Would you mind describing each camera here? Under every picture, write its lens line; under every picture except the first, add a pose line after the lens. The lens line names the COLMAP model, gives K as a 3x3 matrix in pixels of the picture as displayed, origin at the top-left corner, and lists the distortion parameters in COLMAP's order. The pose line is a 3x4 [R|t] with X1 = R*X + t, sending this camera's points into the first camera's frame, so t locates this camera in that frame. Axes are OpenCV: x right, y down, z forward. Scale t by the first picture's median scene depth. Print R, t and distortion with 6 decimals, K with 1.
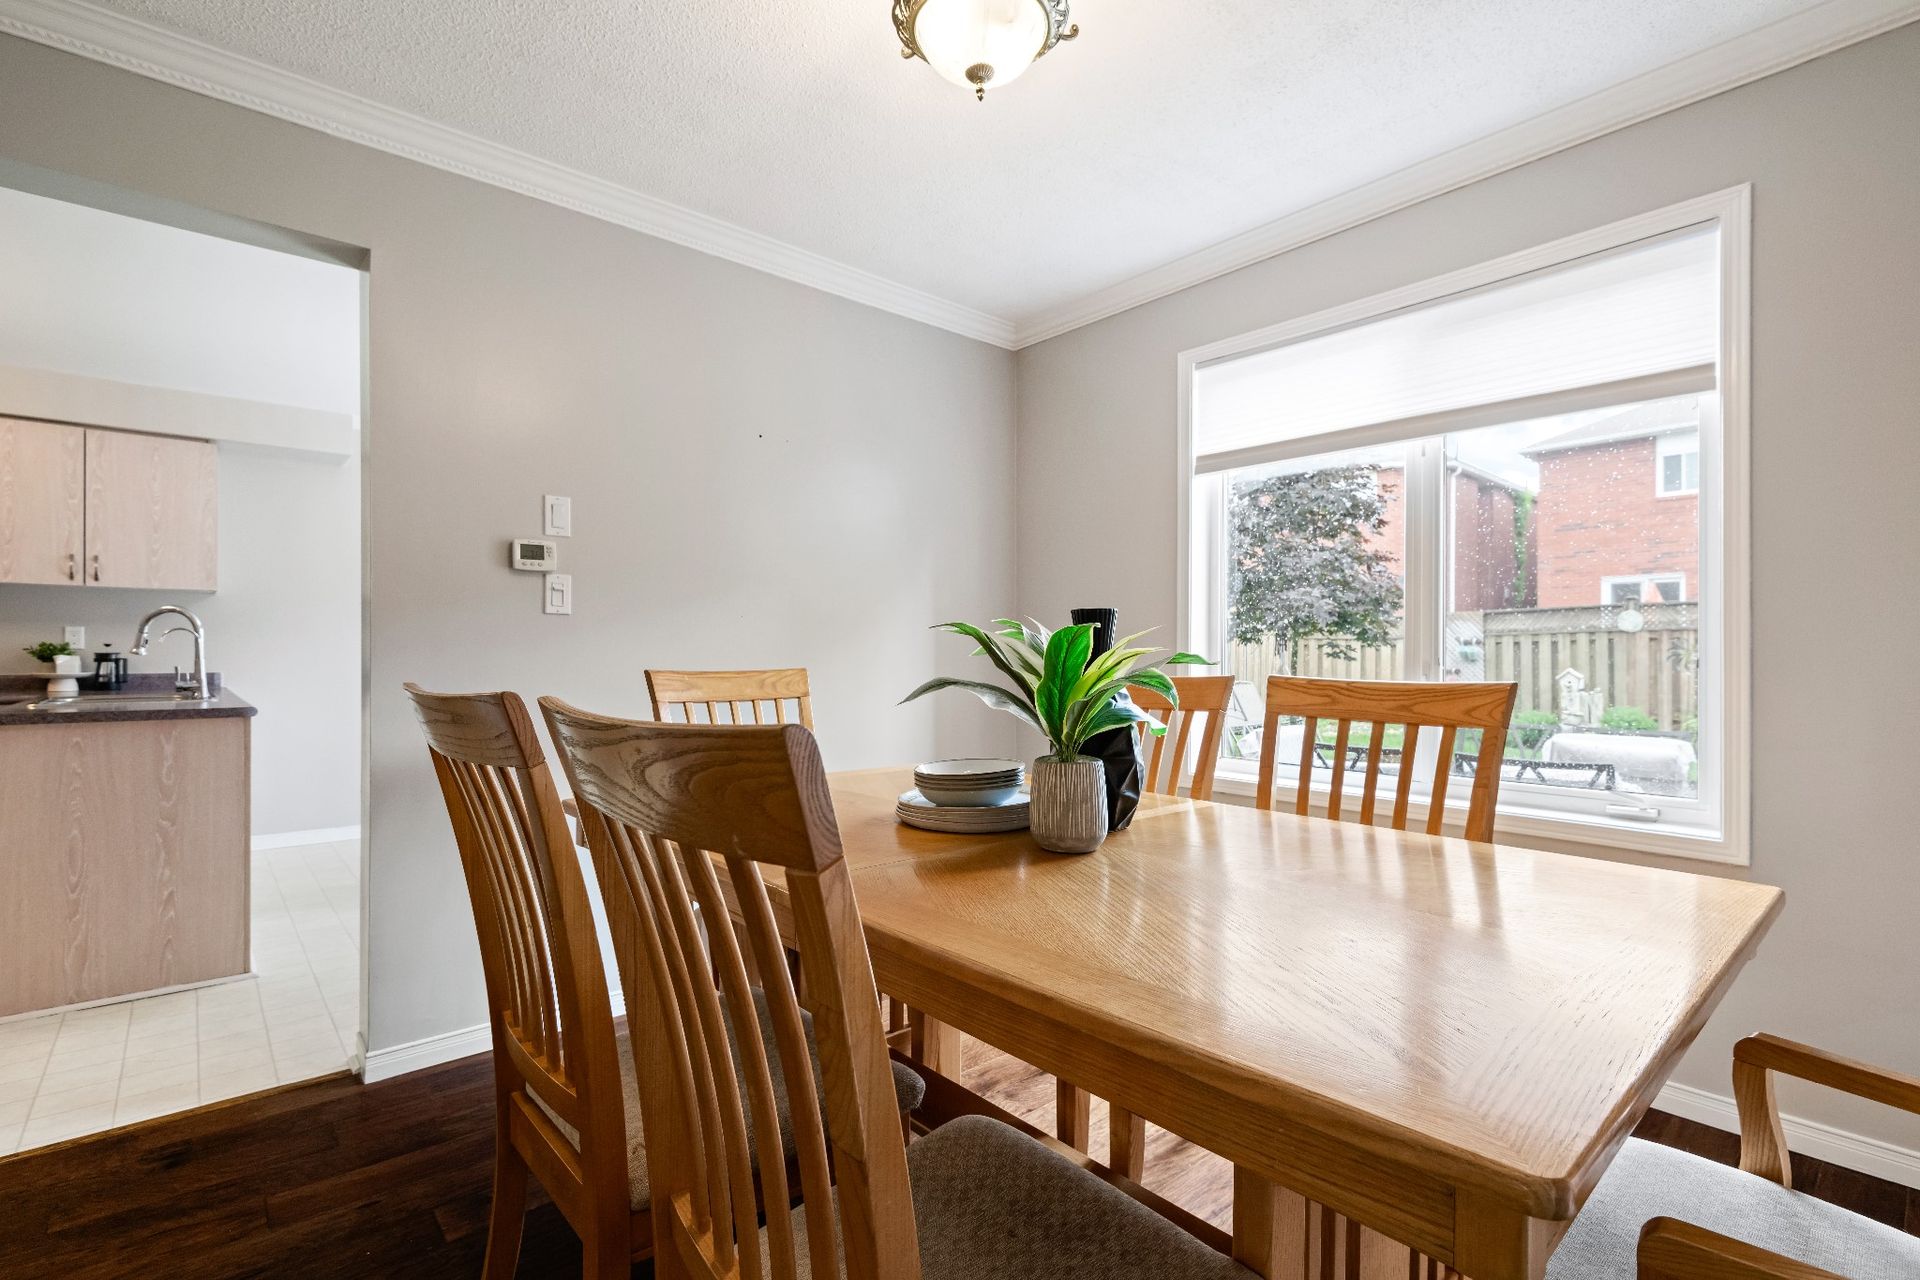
lens RADIAL K [[915.4, 0, 964.4], [0, 915.4, 654.1], [0, 0, 1]] dist [-0.014938, -0.000623]
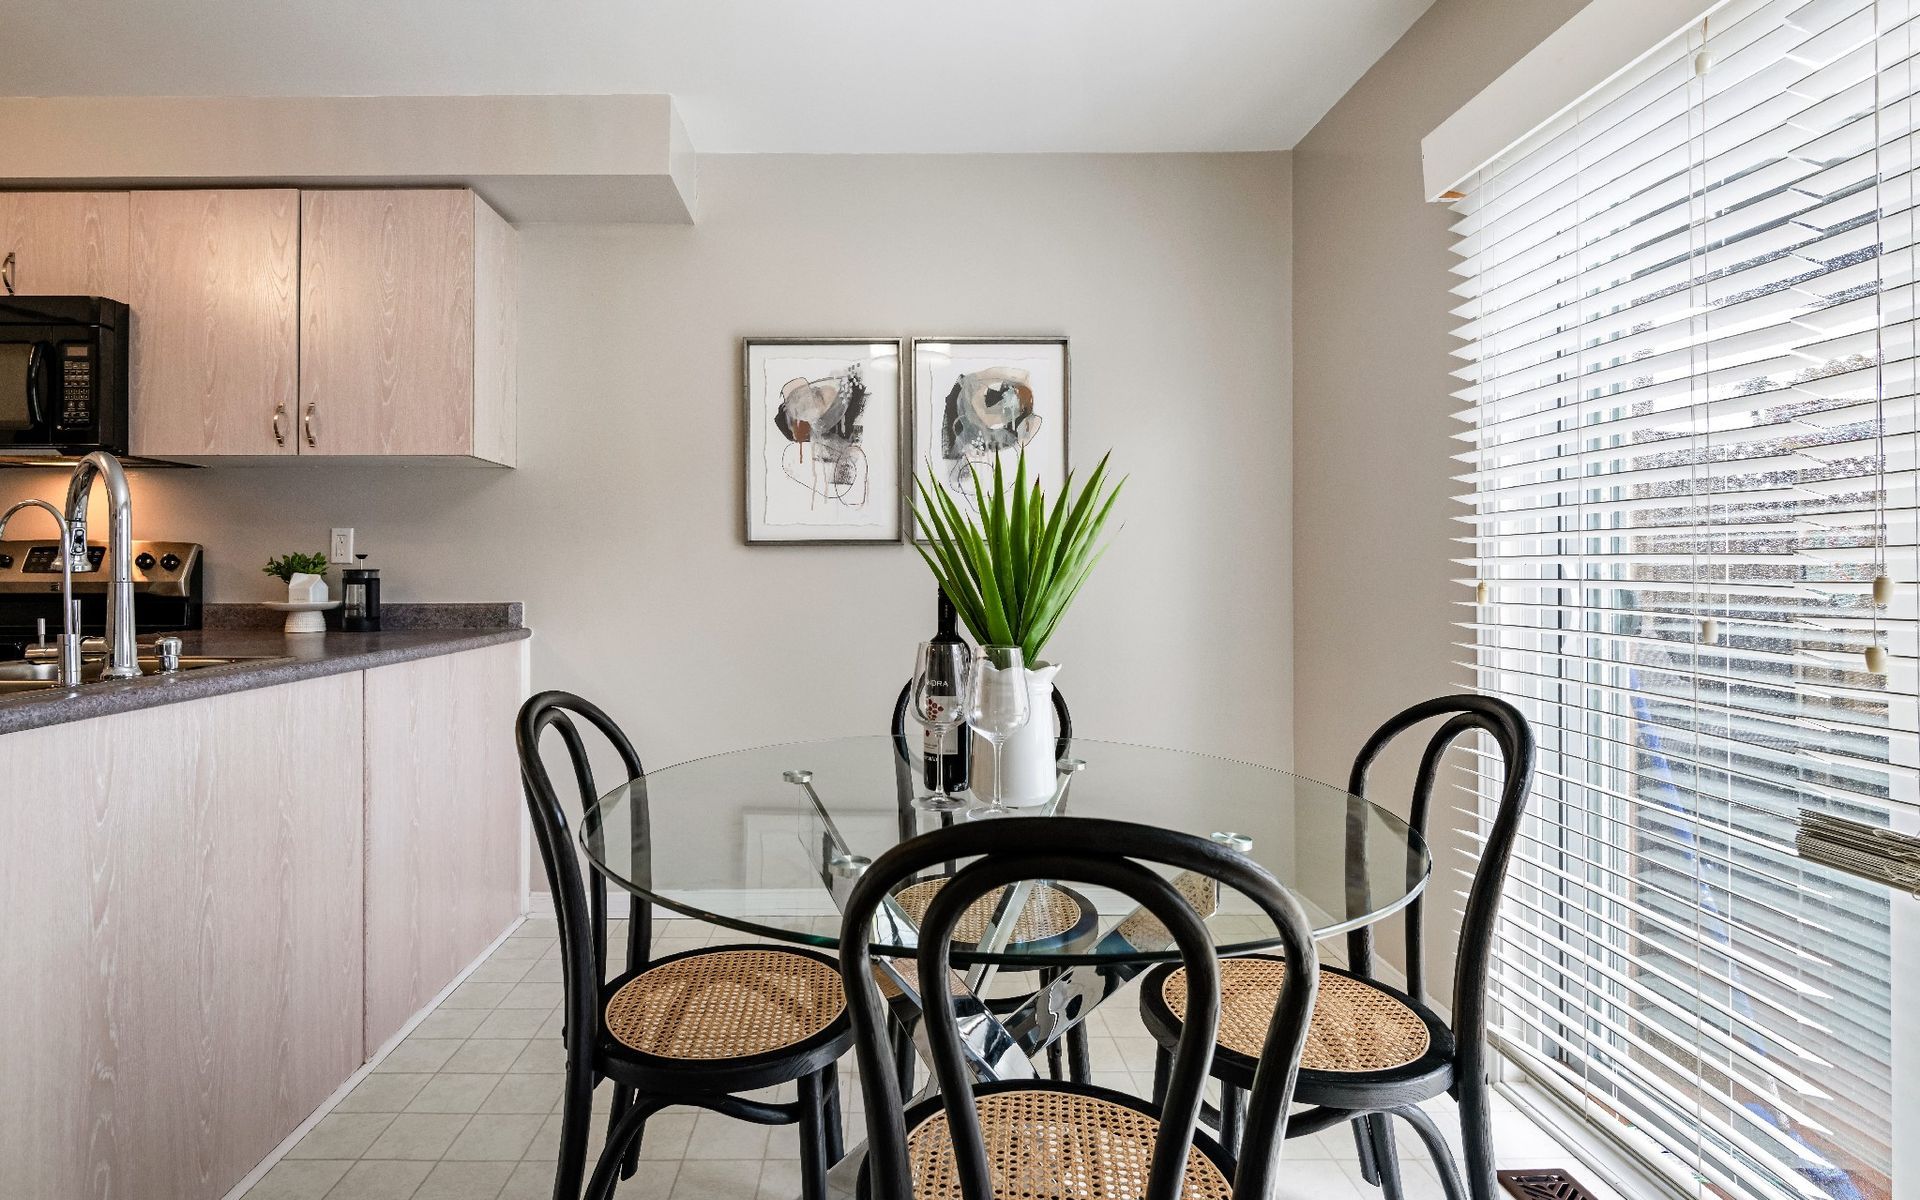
lens RADIAL K [[850.8, 0, 956.3], [0, 850.8, 573.1], [0, 0, 1]] dist [-0.001339, -0.000297]
pose [[0.759728, -0.003384, -0.650233, -0.284737], [0.000965, 0.999991, -0.004077, 0.004104], [0.650241, 0.002470, 0.759724, 0.854618]]
